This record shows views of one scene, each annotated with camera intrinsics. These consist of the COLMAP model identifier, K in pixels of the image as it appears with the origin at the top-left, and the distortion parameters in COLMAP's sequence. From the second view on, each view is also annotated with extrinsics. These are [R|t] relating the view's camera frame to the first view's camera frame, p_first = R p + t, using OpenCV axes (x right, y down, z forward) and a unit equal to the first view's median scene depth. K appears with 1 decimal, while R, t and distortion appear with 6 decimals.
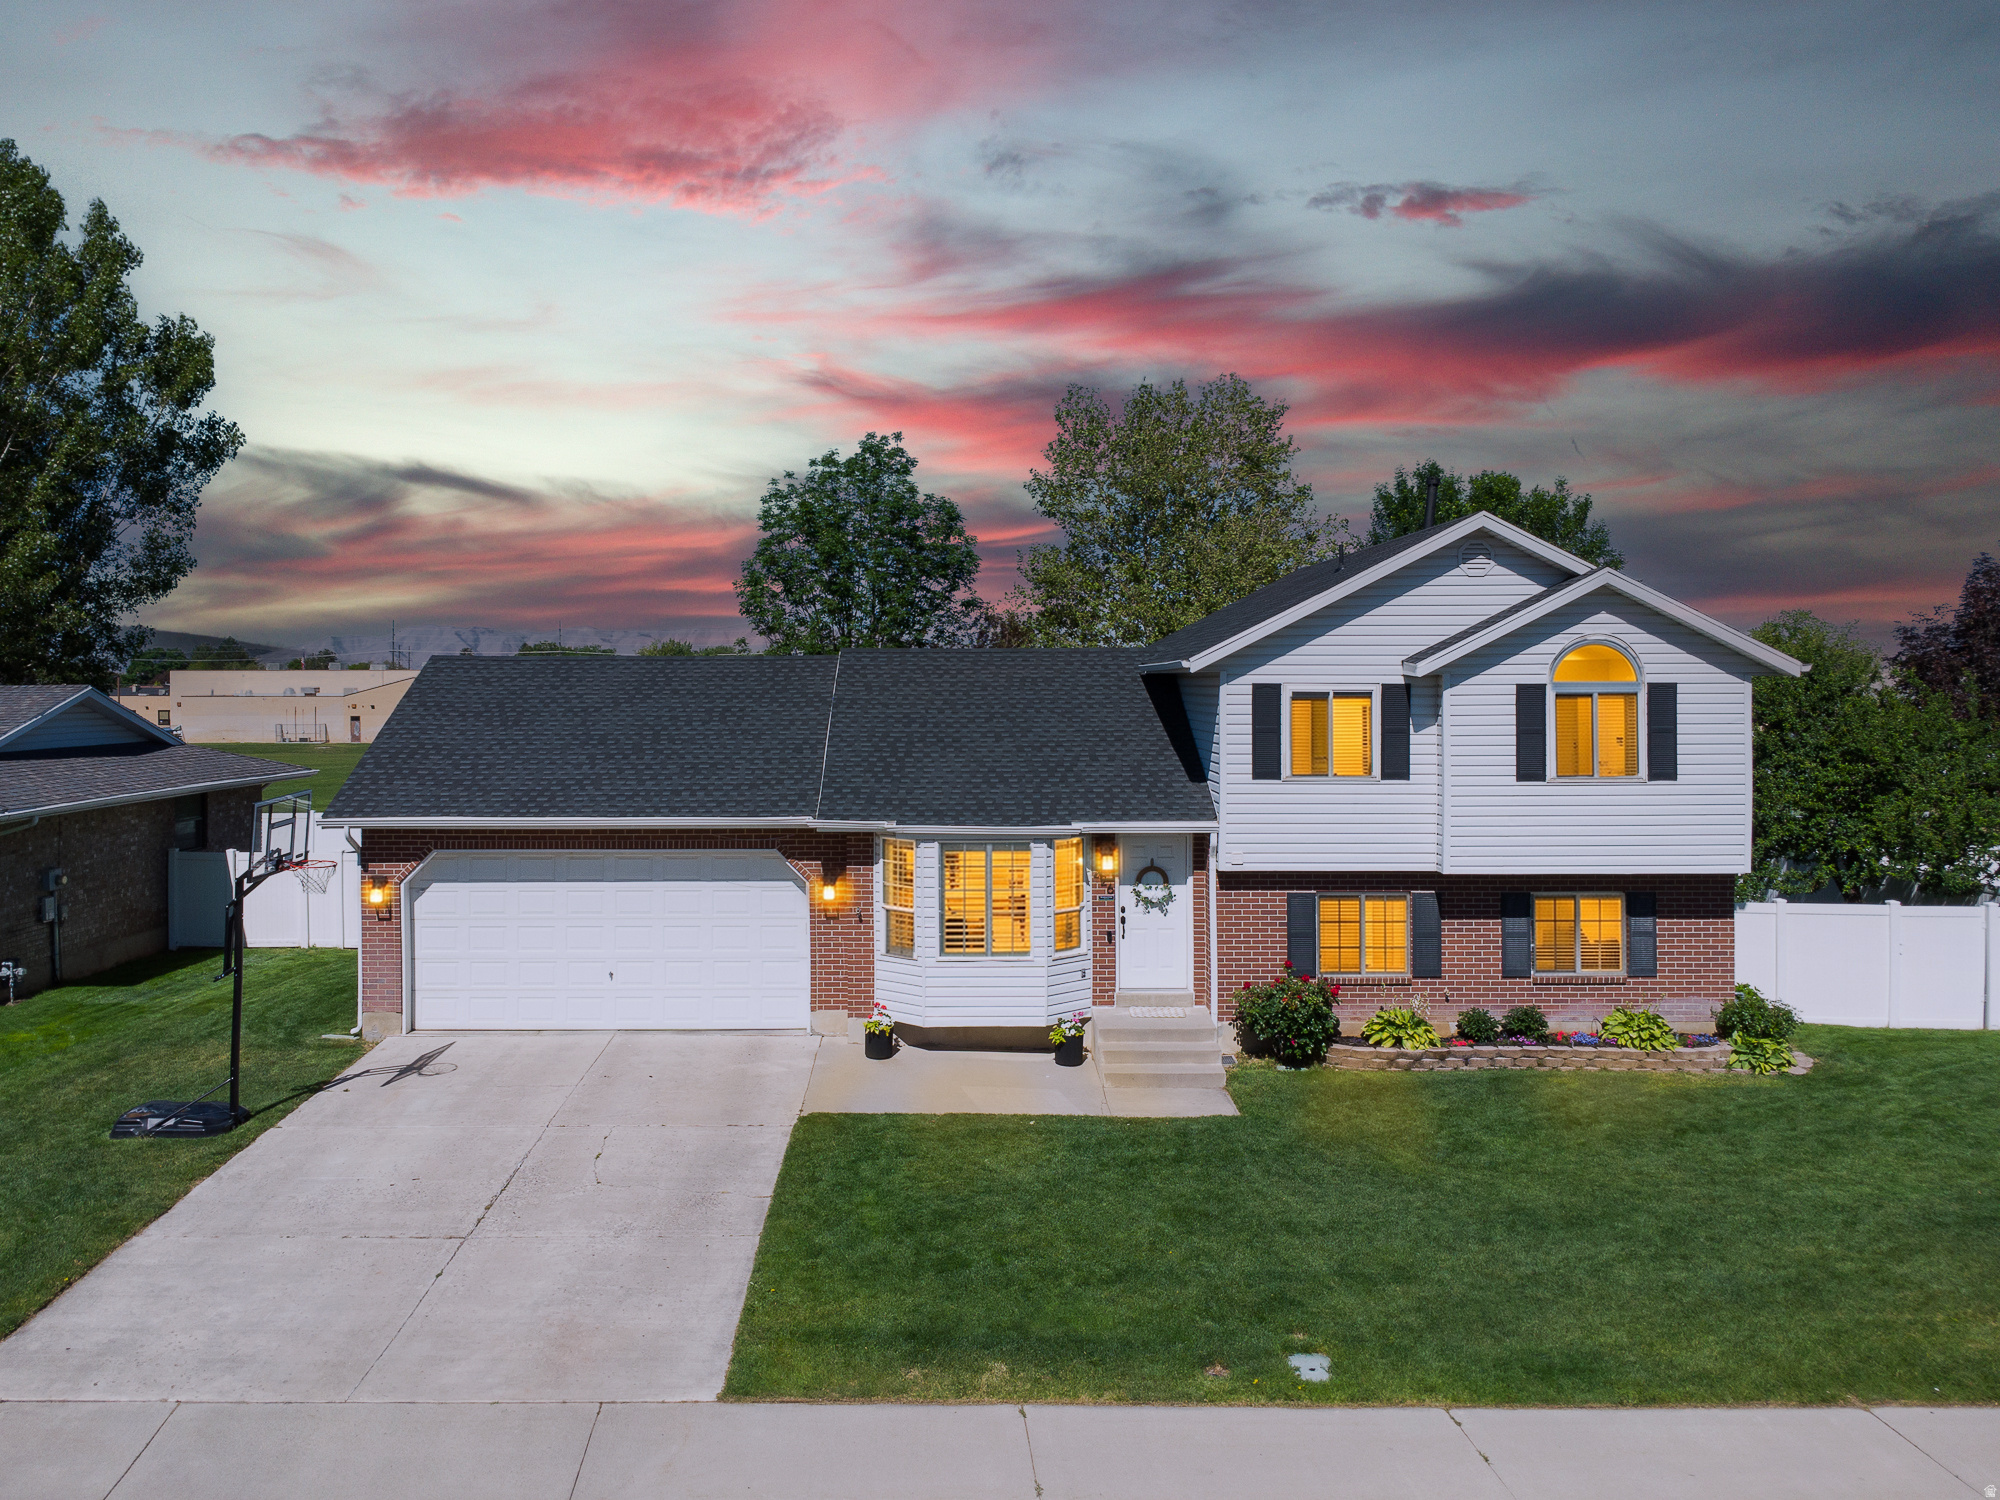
lens RADIAL K [[1528.8, 0, 946.5], [0, 1528.8, 710.1], [0, 0, 1]] dist [0.008812, -0.005419]
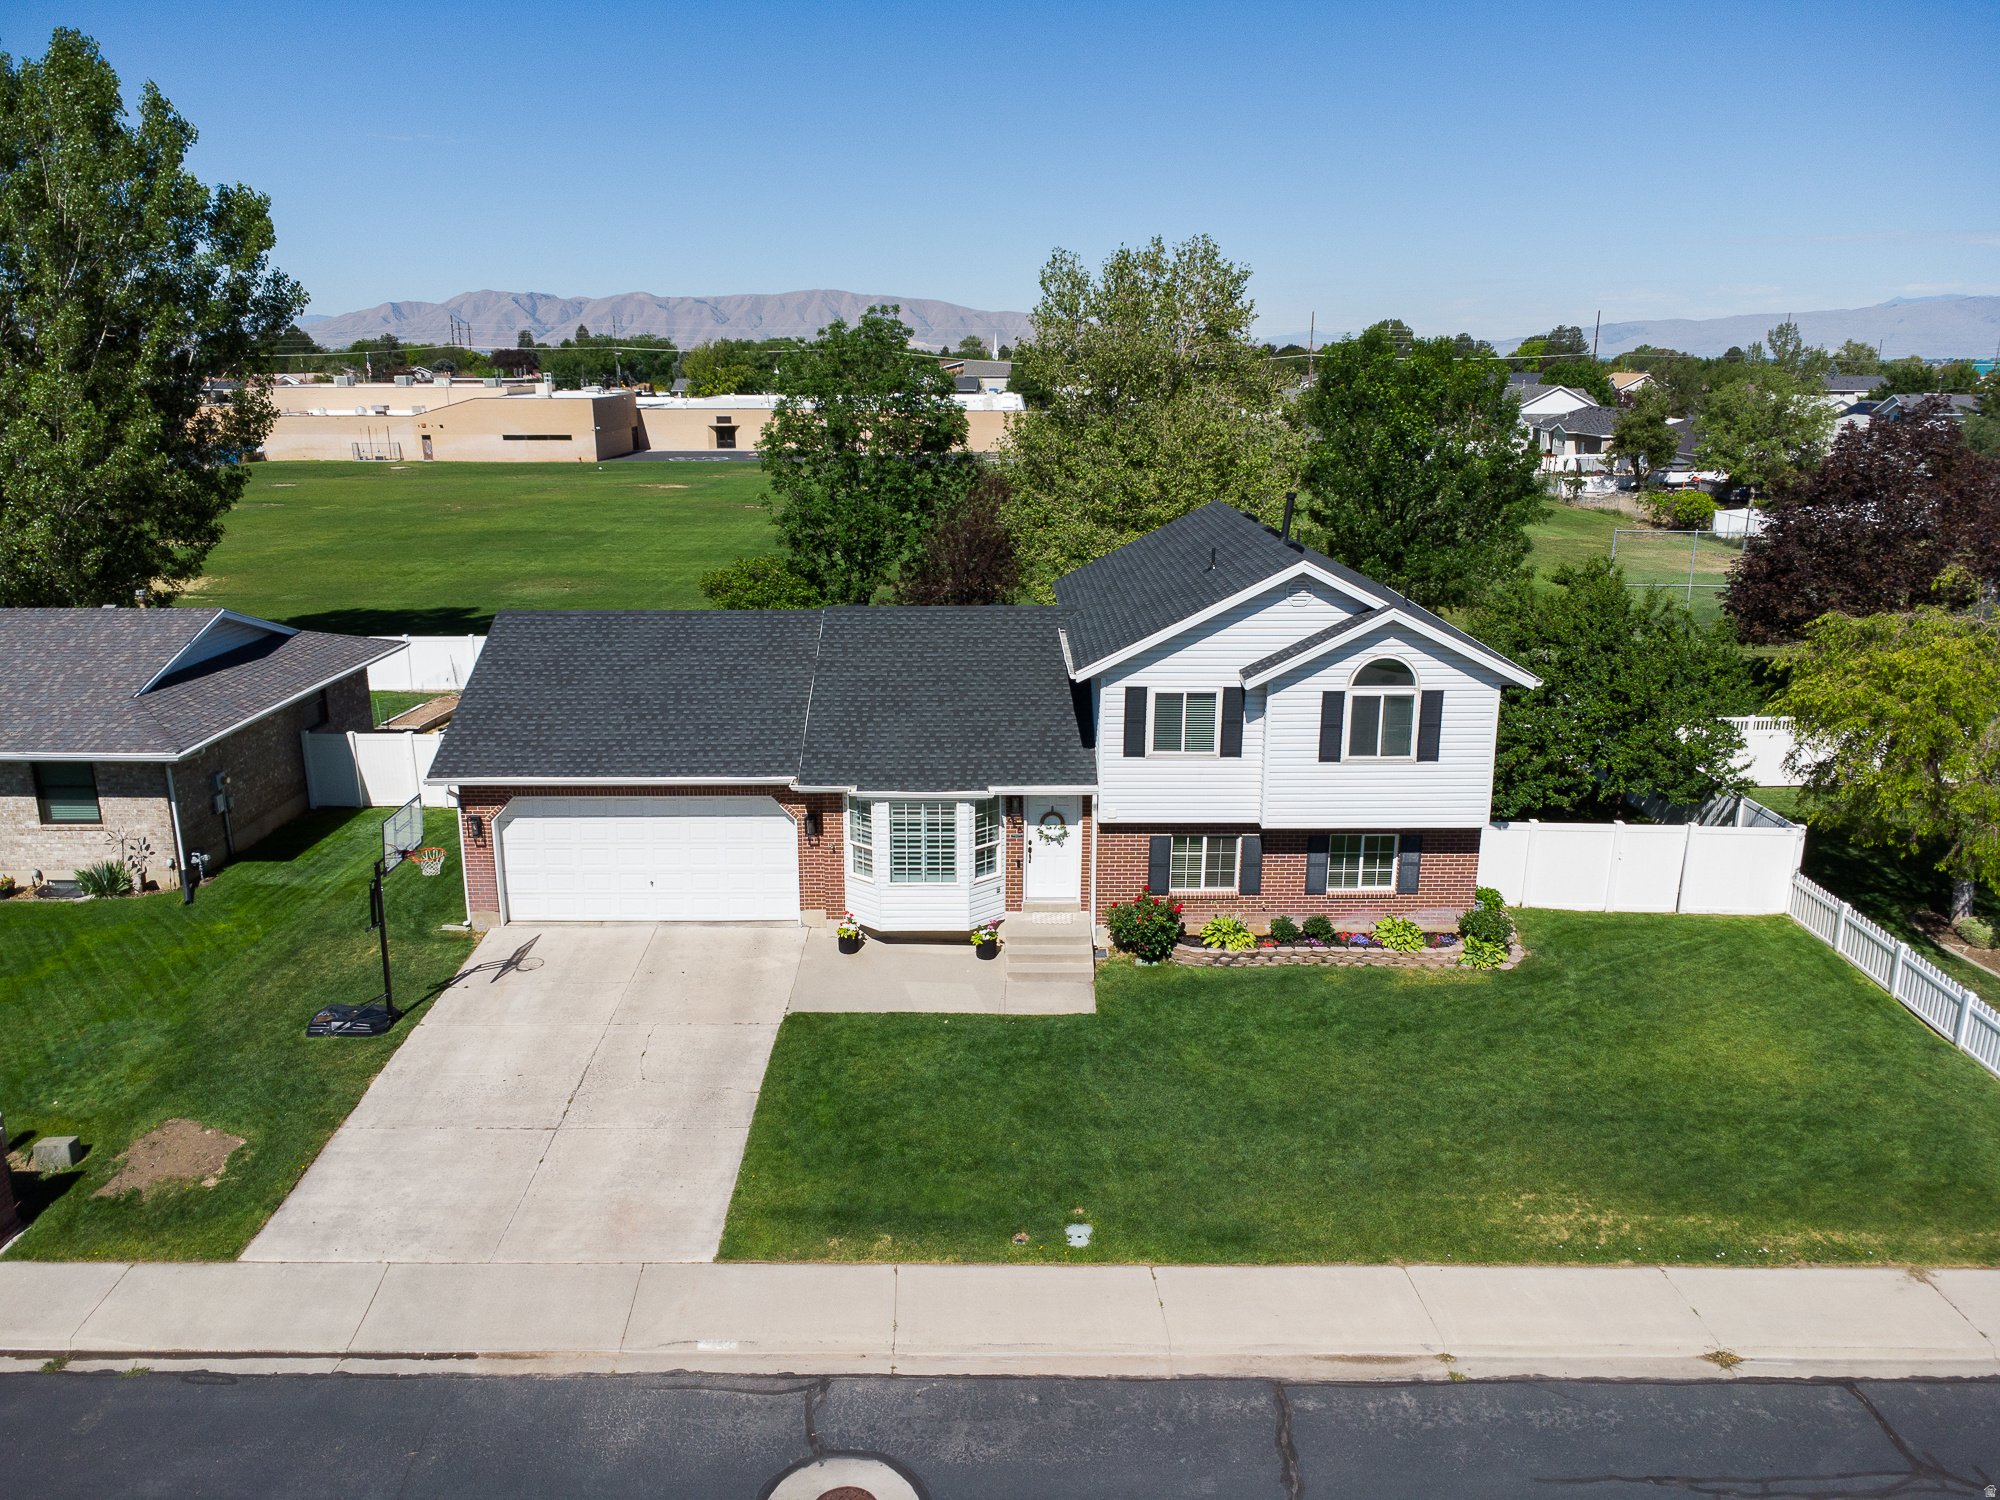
lens RADIAL K [[1450.9, 0, 1000.0], [0, 1450.9, 750.0], [0, 0, 1]] dist [0.001473, 0.001214]
pose [[1.000000, 0.000280, -0.000187, 0.093415], [-0.000225, 0.968573, 0.248728, -0.276696], [0.000251, -0.248728, 0.968573, -0.223229]]
